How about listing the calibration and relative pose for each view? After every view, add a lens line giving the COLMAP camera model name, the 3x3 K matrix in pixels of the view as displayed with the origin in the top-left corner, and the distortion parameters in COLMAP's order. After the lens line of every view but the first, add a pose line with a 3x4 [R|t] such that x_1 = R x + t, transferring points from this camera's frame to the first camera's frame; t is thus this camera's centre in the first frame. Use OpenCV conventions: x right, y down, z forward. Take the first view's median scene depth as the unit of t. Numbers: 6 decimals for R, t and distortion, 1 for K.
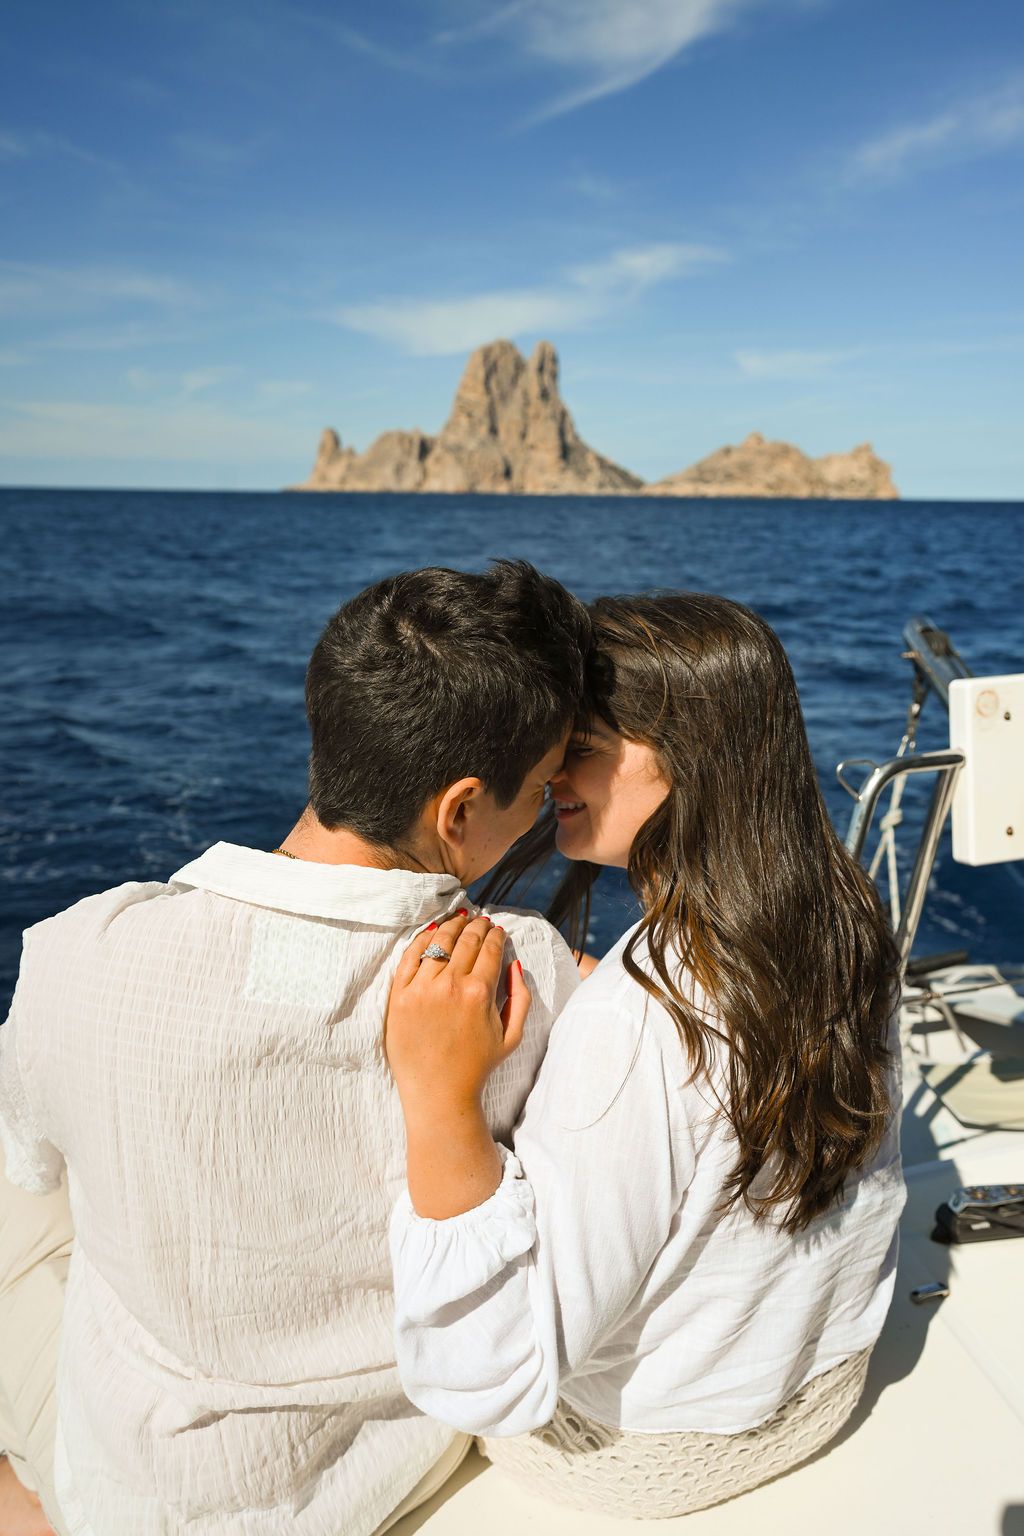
lens RADIAL K [[1073.4, 0, 512.0], [0, 1073.4, 768.0], [0, 0, 1]] dist [0.002603, 0.000574]
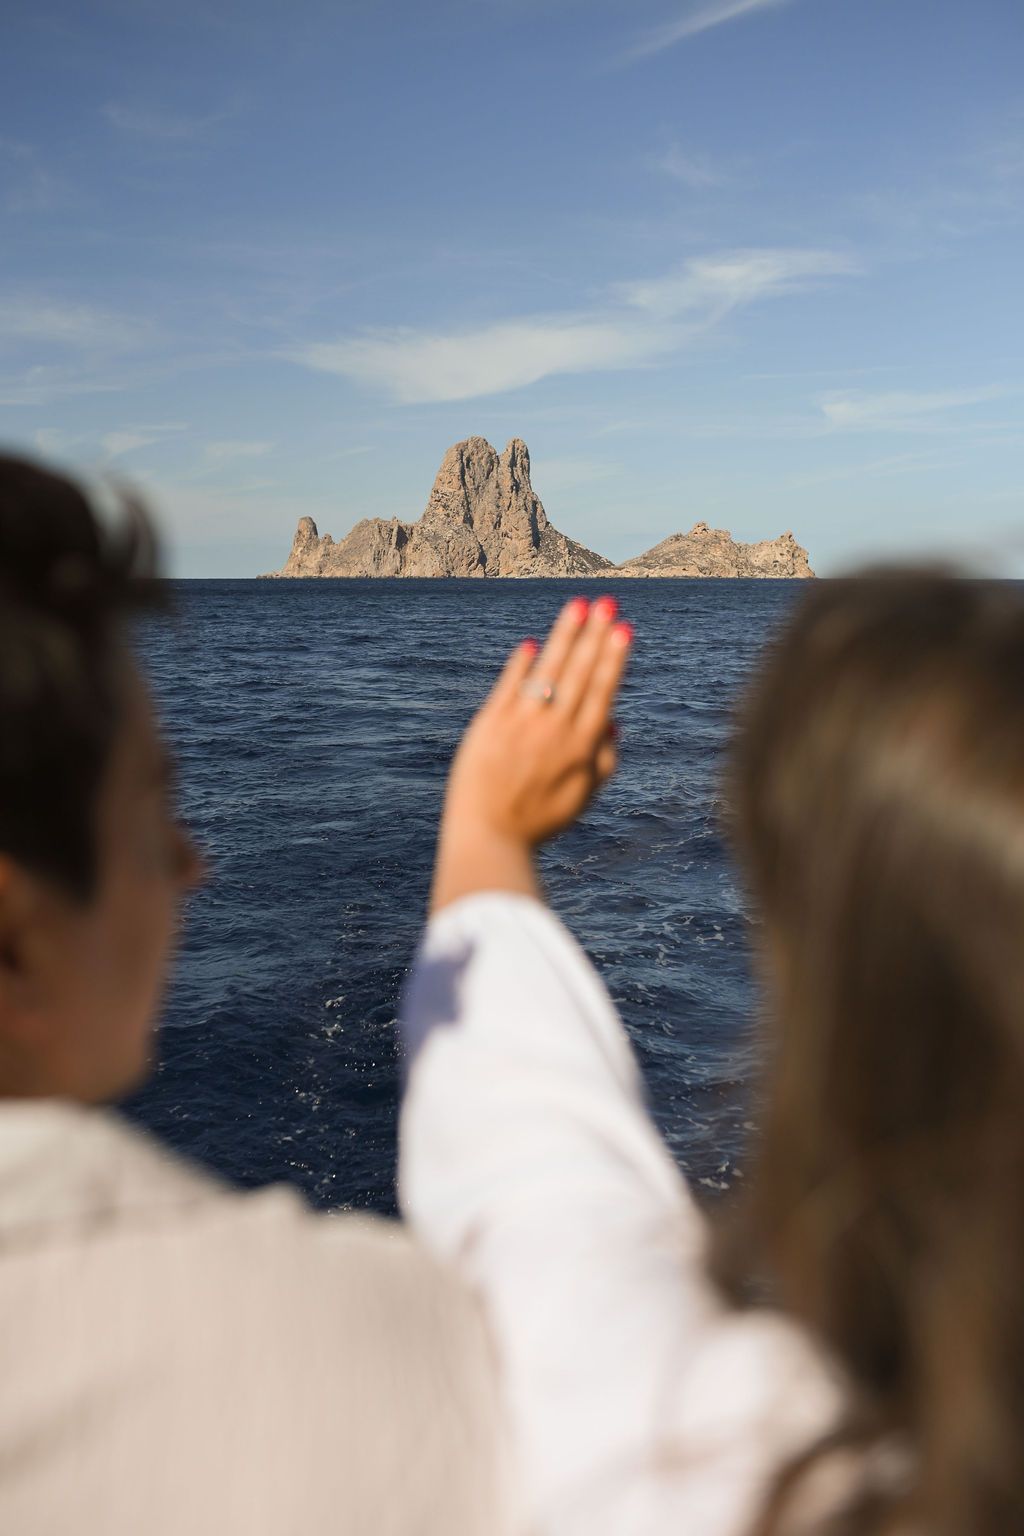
lens RADIAL K [[1557.6, 0, 512.0], [0, 1557.6, 768.0], [0, 0, 1]] dist [-0.046940, -0.000666]
pose [[0.999896, -0.011954, -0.008115, 0.034873], [0.010813, 0.991663, -0.128401, 0.123145], [0.009582, 0.128300, 0.991689, -0.481652]]
